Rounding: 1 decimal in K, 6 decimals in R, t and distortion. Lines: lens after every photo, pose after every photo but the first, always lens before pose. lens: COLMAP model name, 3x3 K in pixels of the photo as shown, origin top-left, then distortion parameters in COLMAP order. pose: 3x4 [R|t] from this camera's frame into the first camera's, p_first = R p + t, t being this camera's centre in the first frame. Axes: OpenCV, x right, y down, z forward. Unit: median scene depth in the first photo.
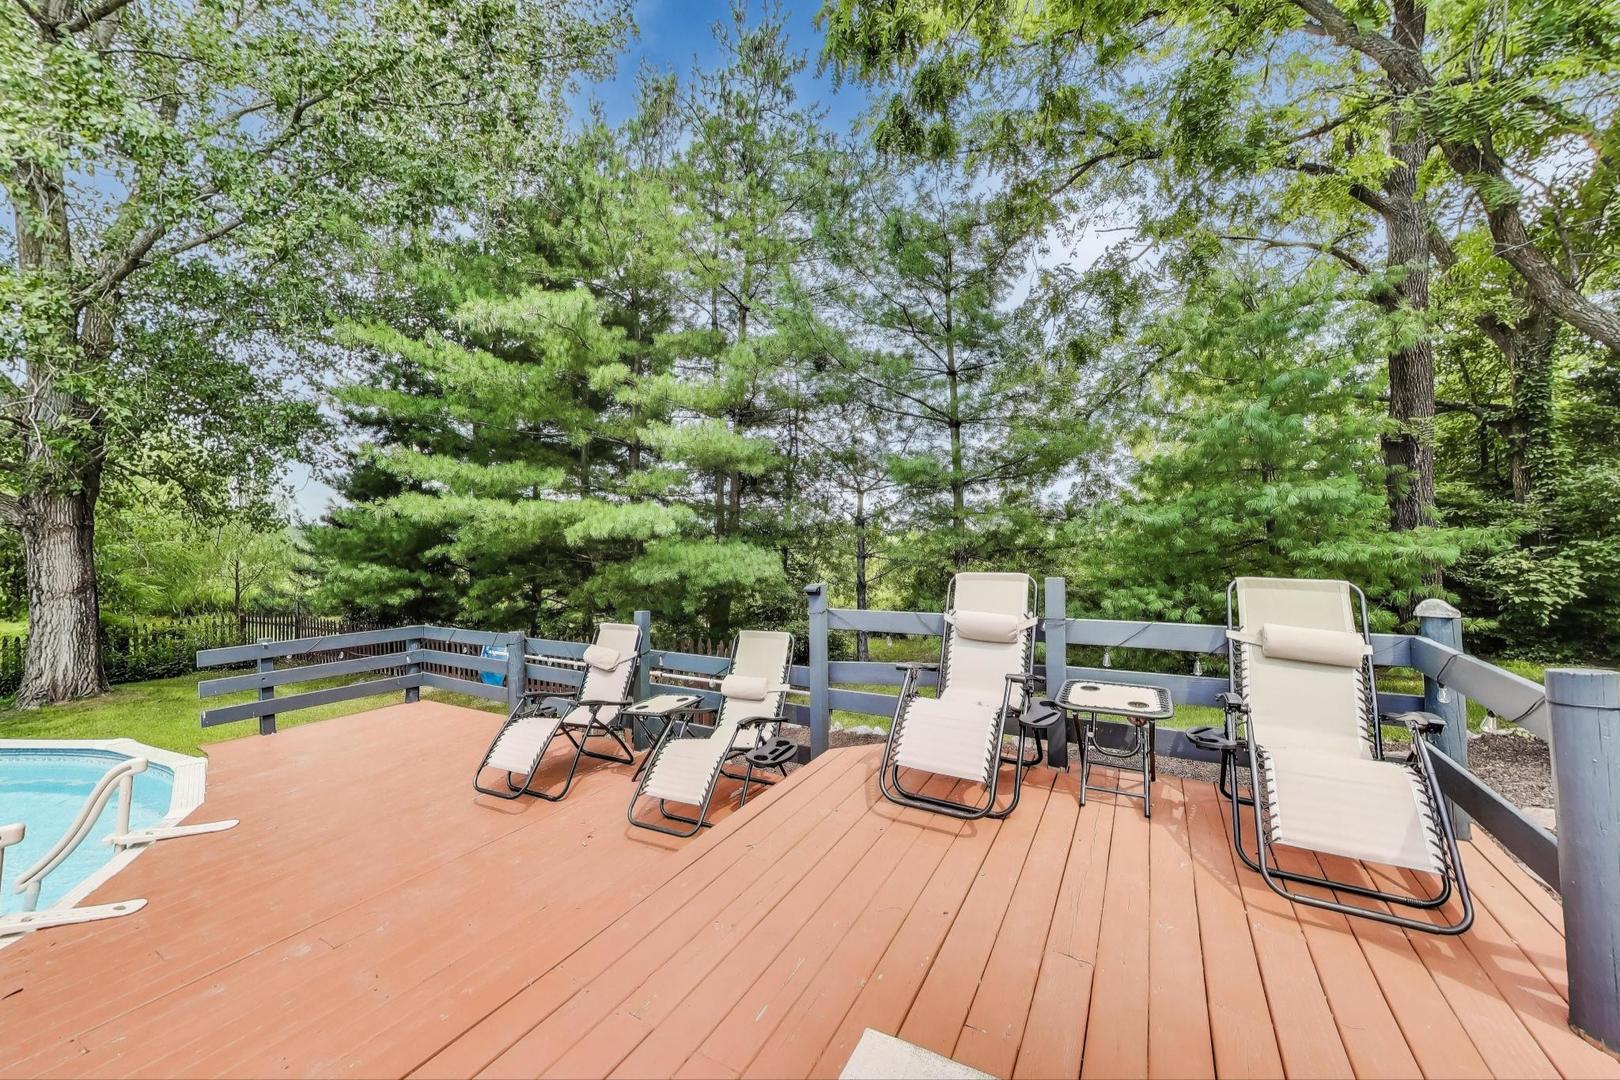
lens RADIAL K [[606.3, 0, 810.3], [0, 606.3, 537.1], [0, 0, 1]] dist [-0.000257, -0.000146]
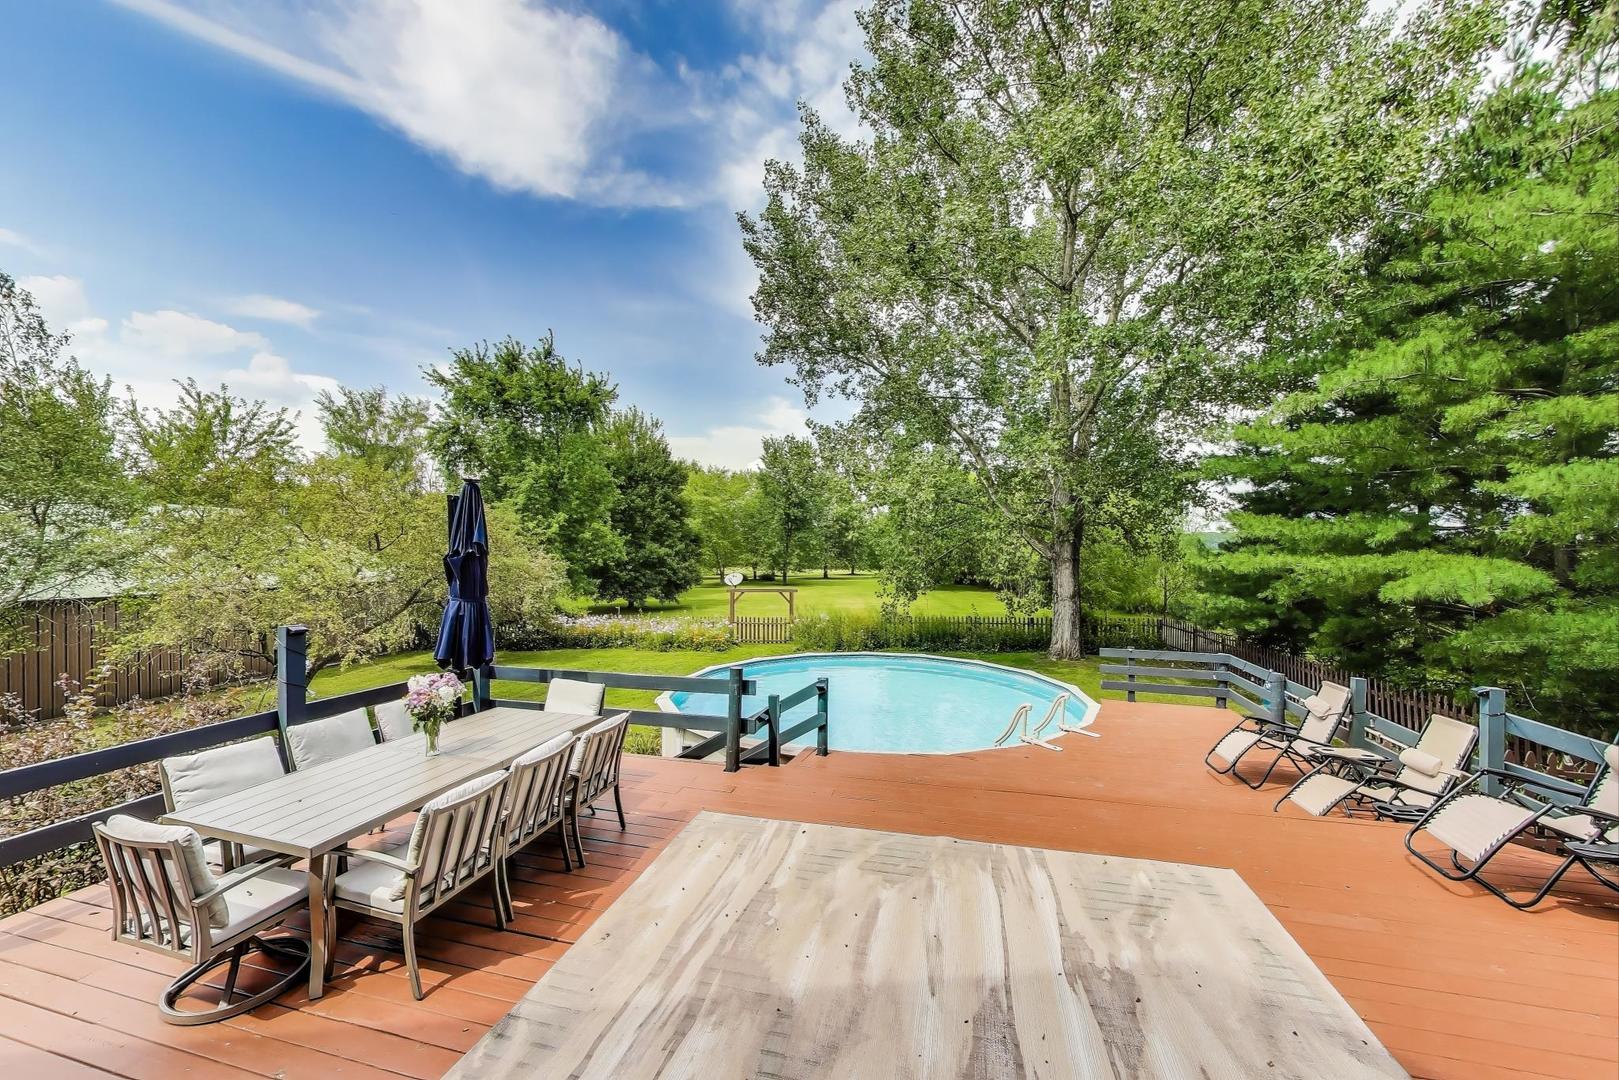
lens RADIAL K [[605.9, 0, 807.2], [0, 605.9, 541.3], [0, 0, 1]] dist [-0.000257, -0.000146]
pose [[0.251177, 0.001969, -0.967939, 0.289928], [-0.005450, 0.999985, 0.000619, -0.069128], [0.967926, 0.005120, 0.251184, -0.178635]]
